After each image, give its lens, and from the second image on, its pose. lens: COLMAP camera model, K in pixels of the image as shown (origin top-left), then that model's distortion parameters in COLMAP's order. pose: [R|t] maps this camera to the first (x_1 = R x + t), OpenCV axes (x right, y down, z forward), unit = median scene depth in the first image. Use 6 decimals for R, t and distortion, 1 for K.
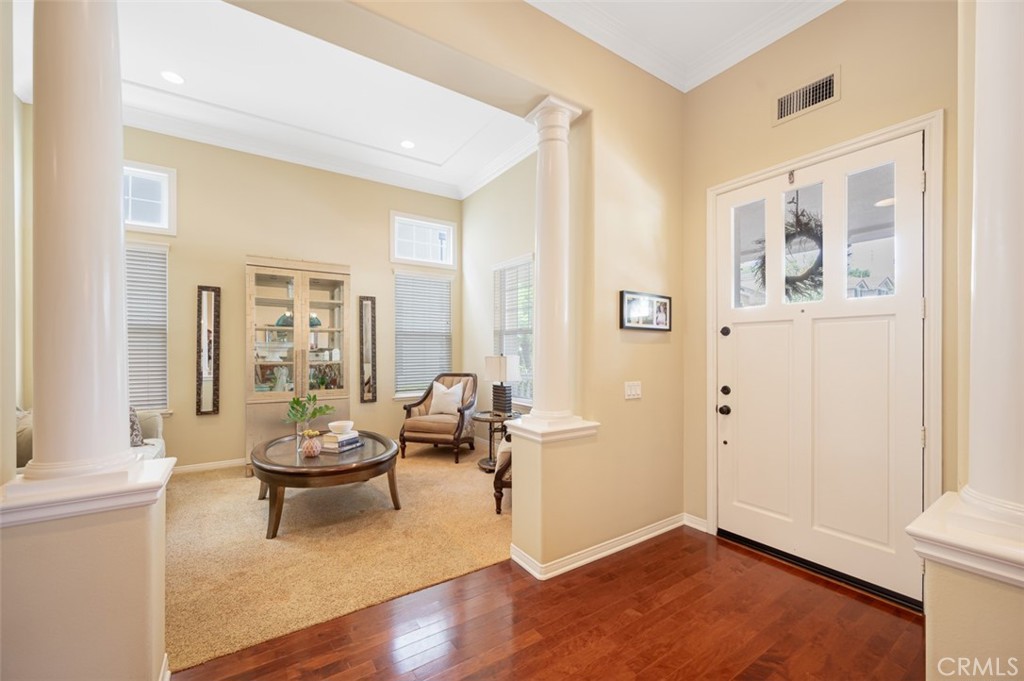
lens RADIAL K [[411.9, 0, 511.1], [0, 411.9, 349.7], [0, 0, 1]] dist [0.002665, 0.000195]
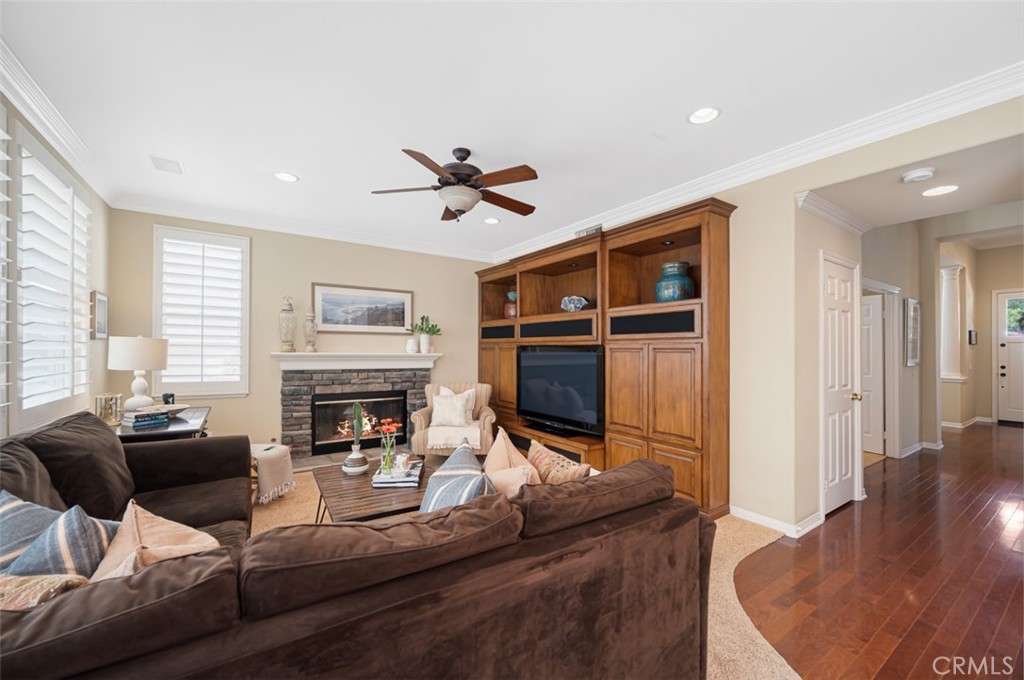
lens RADIAL K [[411.9, 0, 503.5], [0, 411.9, 346.5], [0, 0, 1]] dist [0.002665, 0.000195]
pose [[0.999939, 0.008164, 0.007442, -1.711344], [-0.008127, 0.999954, -0.005110, 0.002461], [-0.007484, 0.005049, 0.999959, -1.033780]]
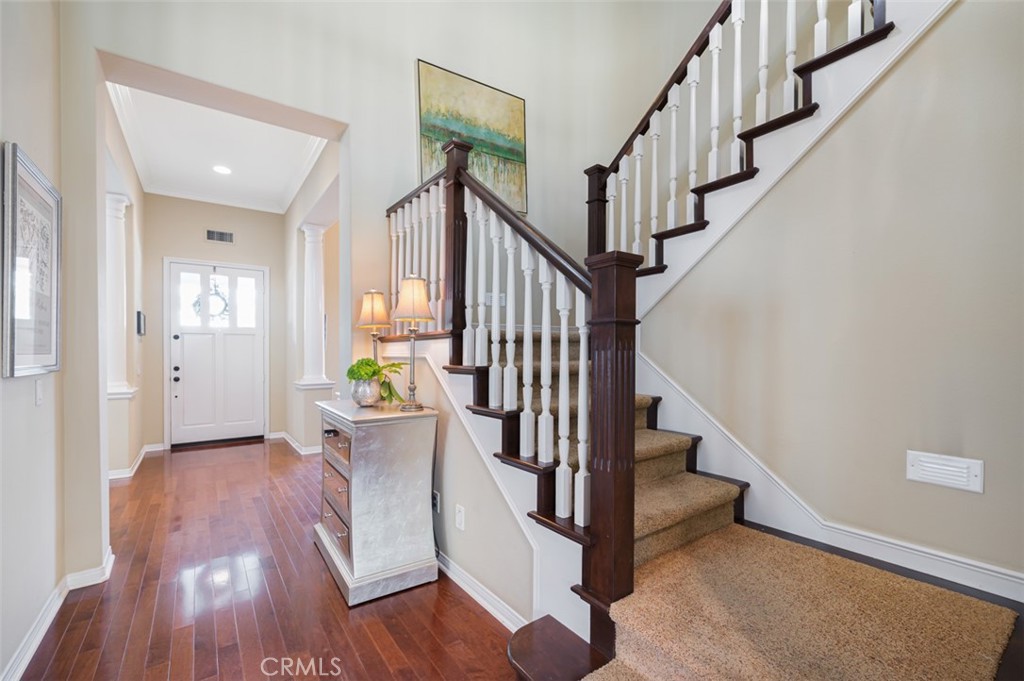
lens RADIAL K [[441.0, 0, 520.5], [0, 441.0, 350.2], [0, 0, 1]] dist [-0.002733, -0.000499]
pose [[-0.039019, 0.007591, 0.999210, -0.964655], [0.004733, 0.999961, -0.007412, 0.023455], [-0.999227, 0.004440, -0.039054, -0.301885]]
